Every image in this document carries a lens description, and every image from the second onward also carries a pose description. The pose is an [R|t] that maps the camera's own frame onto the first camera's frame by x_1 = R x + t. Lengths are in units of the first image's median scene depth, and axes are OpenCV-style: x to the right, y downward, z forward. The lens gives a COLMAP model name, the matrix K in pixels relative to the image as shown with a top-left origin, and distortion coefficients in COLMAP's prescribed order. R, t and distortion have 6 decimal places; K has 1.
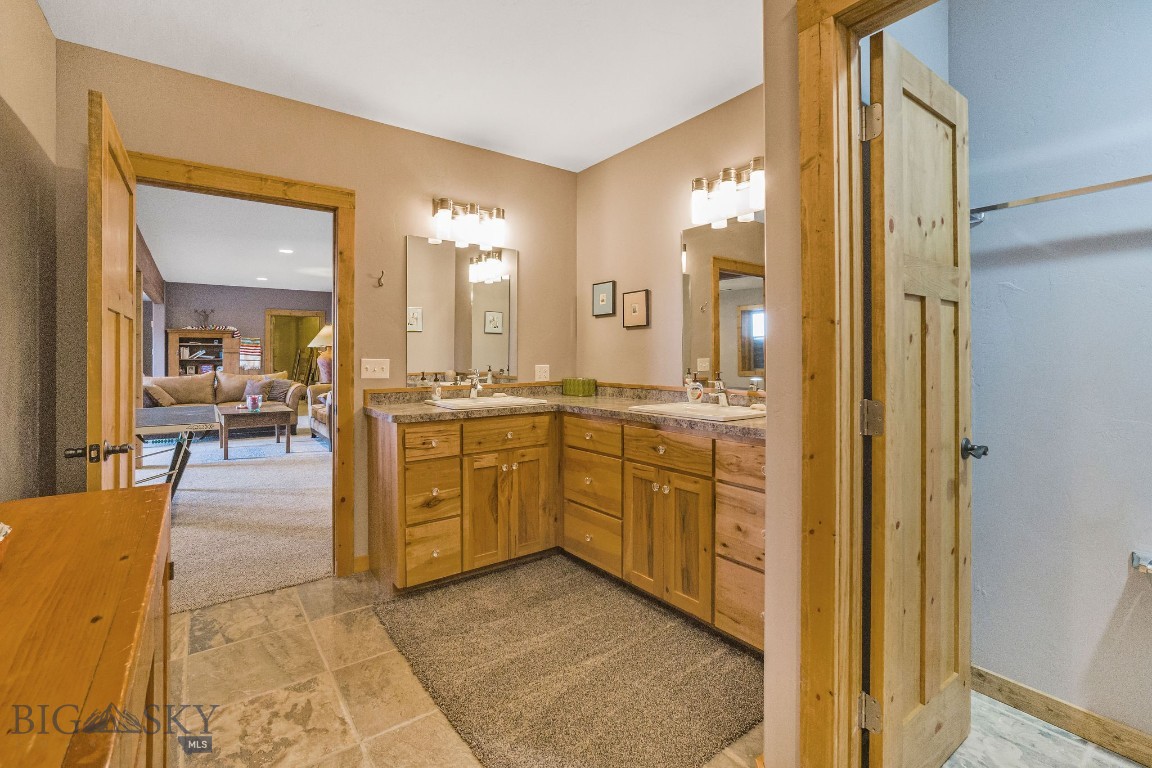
lens RADIAL K [[506.7, 0, 559.7], [0, 506.7, 352.8], [0, 0, 1]] dist [-0.010833, 0.001683]
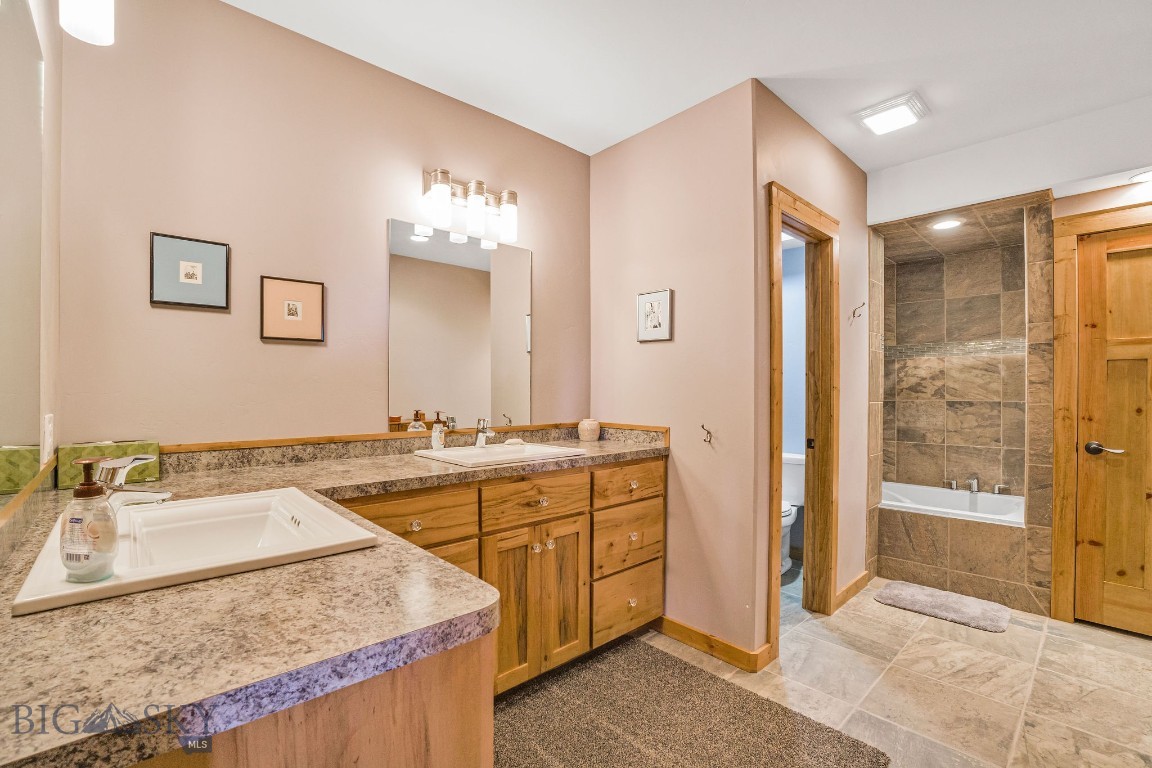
lens RADIAL K [[506.7, 0, 571.8], [0, 506.7, 392.2], [0, 0, 1]] dist [-0.010833, 0.001683]
pose [[-0.106211, -0.005015, 0.994331, -0.518690], [-0.013494, 0.999902, 0.003602, 0.002694], [-0.994252, -0.013035, -0.106268, 0.826764]]
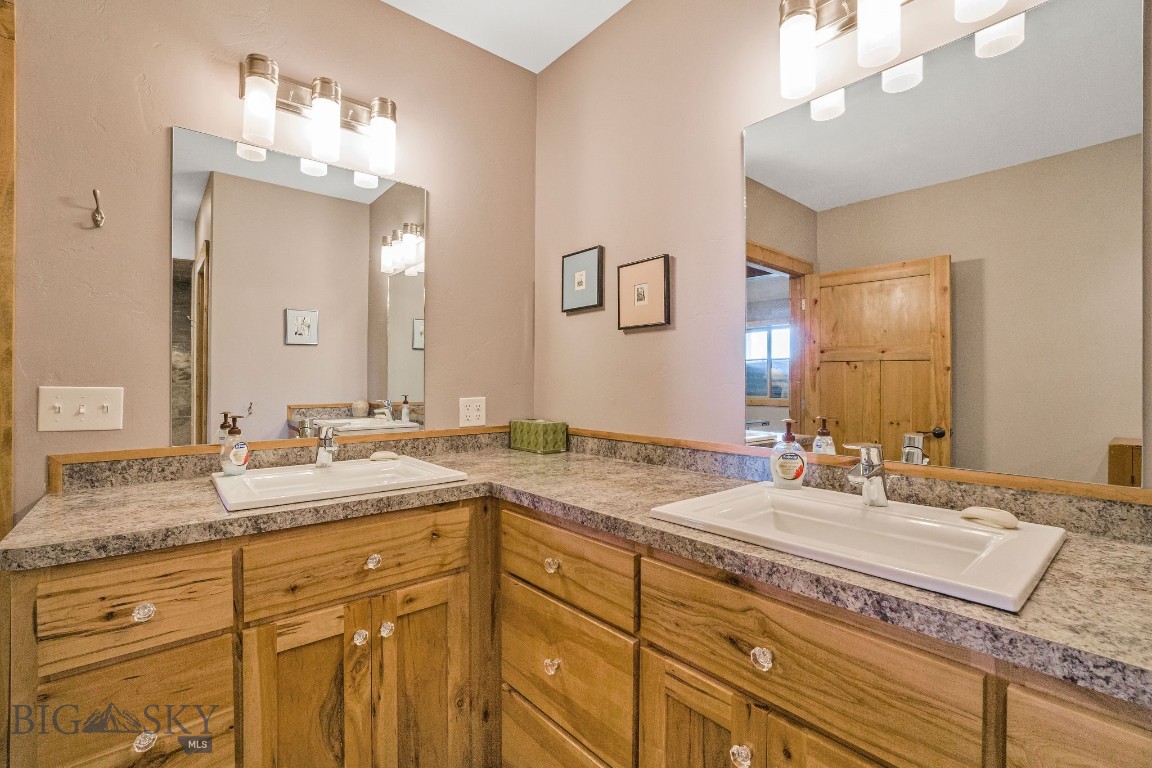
lens RADIAL K [[506.7, 0, 565.7], [0, 506.7, 389.3], [0, 0, 1]] dist [-0.010833, 0.001683]
pose [[0.997108, 0.003296, 0.075926, 0.032489], [-0.005060, 0.999721, 0.023055, 0.002043], [-0.075829, -0.023373, 0.996847, 0.531859]]
